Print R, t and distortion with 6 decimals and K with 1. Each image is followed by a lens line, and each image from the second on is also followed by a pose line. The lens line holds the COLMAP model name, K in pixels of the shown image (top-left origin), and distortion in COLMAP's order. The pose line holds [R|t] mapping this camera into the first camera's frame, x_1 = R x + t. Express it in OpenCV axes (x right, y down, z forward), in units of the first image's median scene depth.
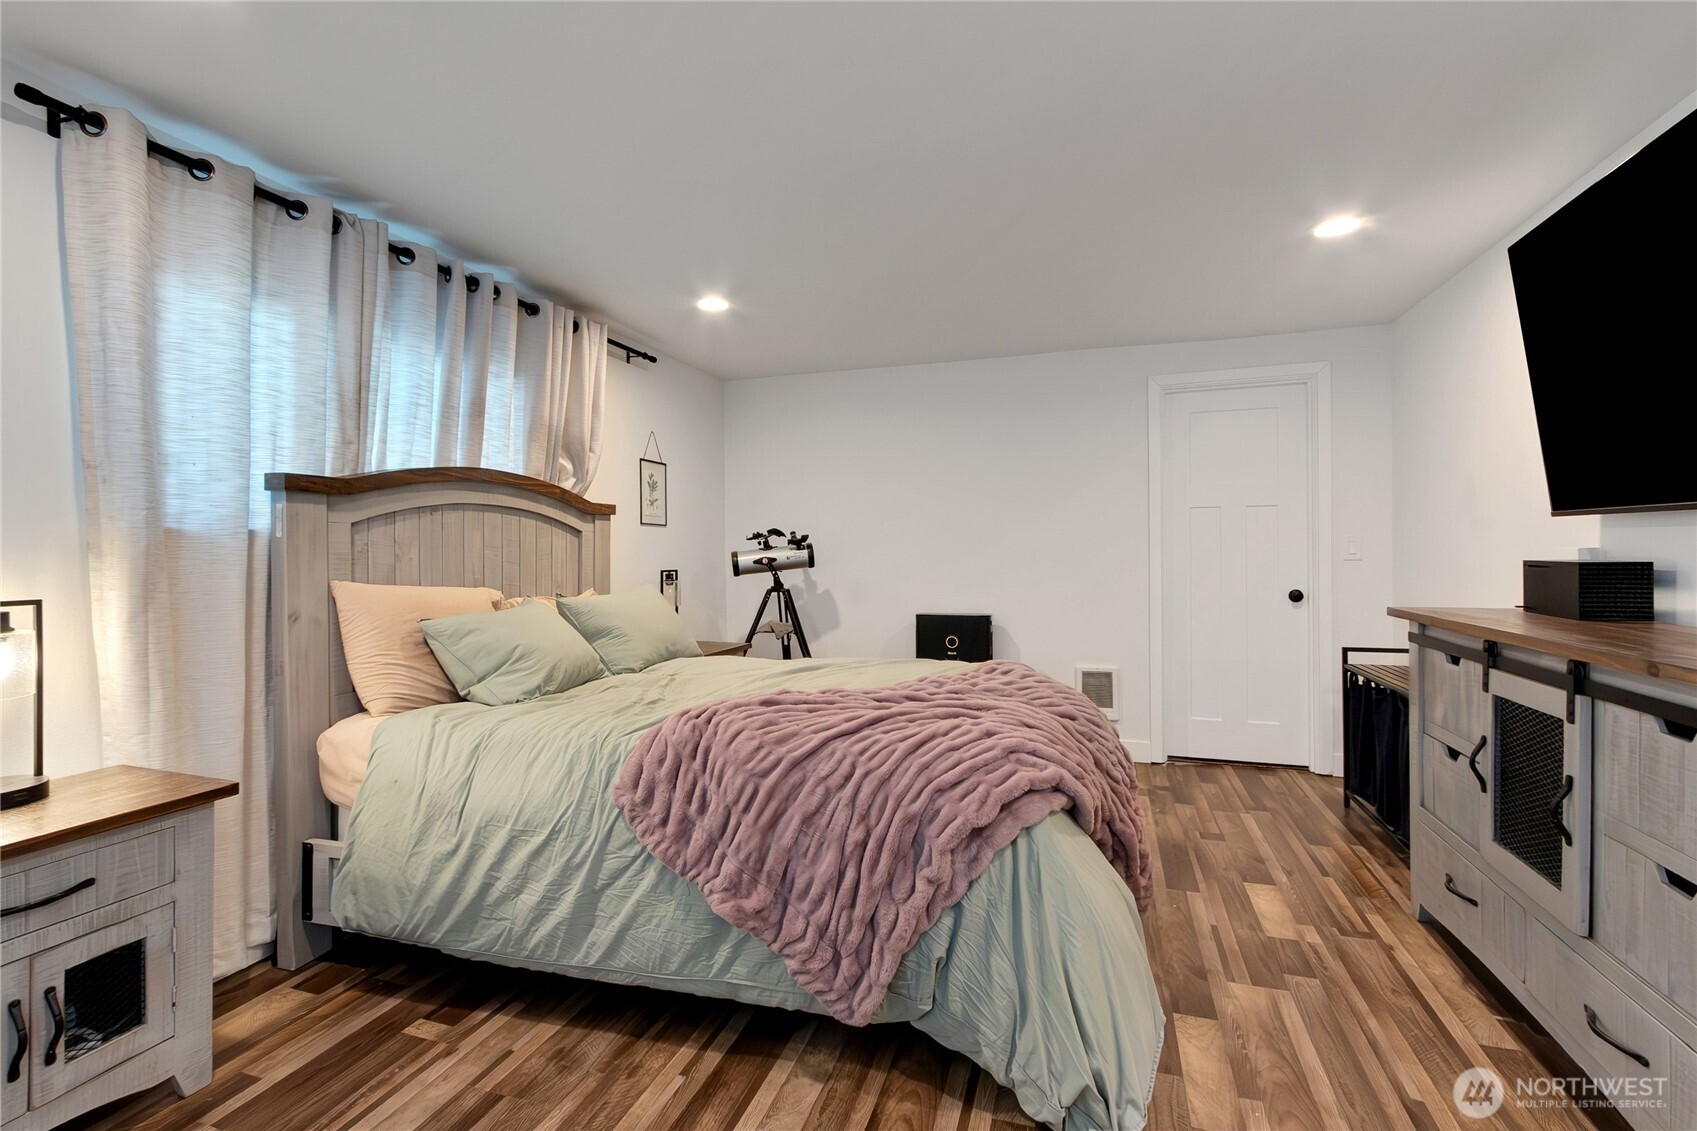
lens RADIAL K [[792.0, 0, 840.4], [0, 792.0, 559.2], [0, 0, 1]] dist [-0.001756, 0.001144]
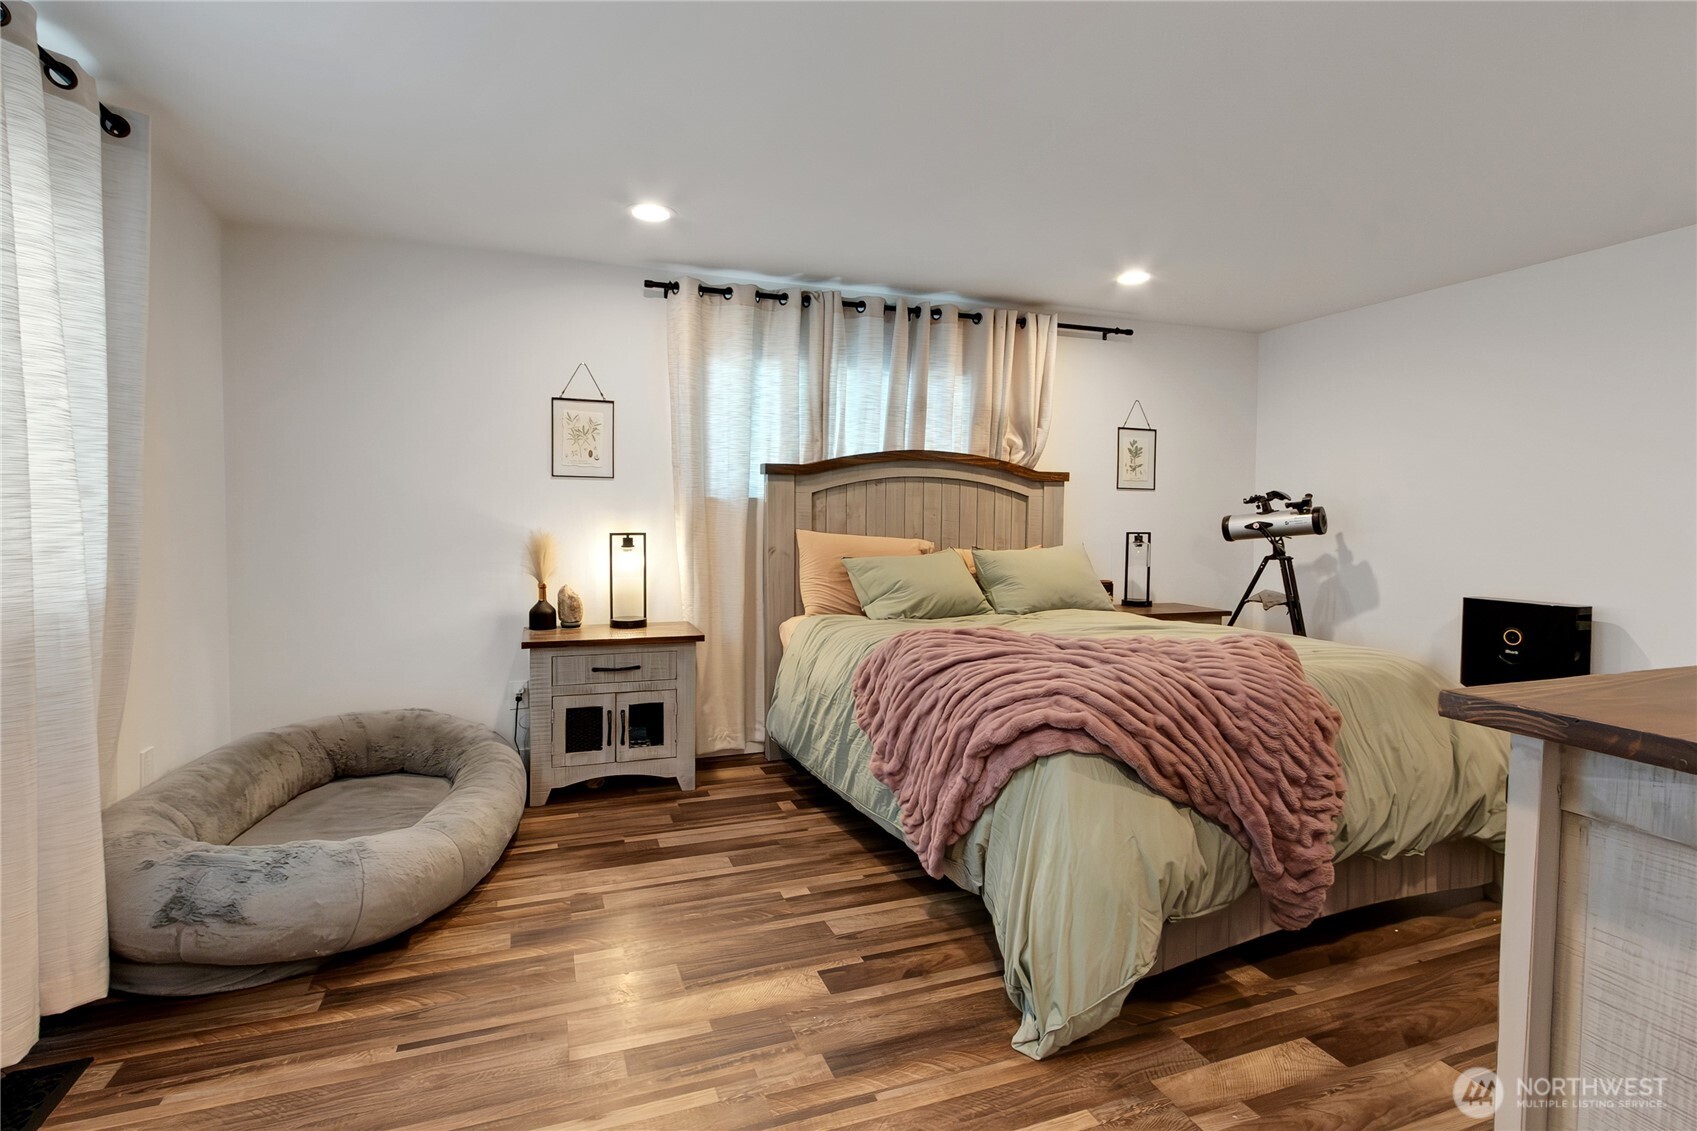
lens RADIAL K [[792.0, 0, 842.3], [0, 792.0, 557.1], [0, 0, 1]] dist [-0.001756, 0.001144]
pose [[0.647440, 0.049872, -0.760483, 0.573810], [-0.017414, 0.998564, 0.050659, 0.000375], [0.761918, -0.019556, 0.647379, 0.033868]]
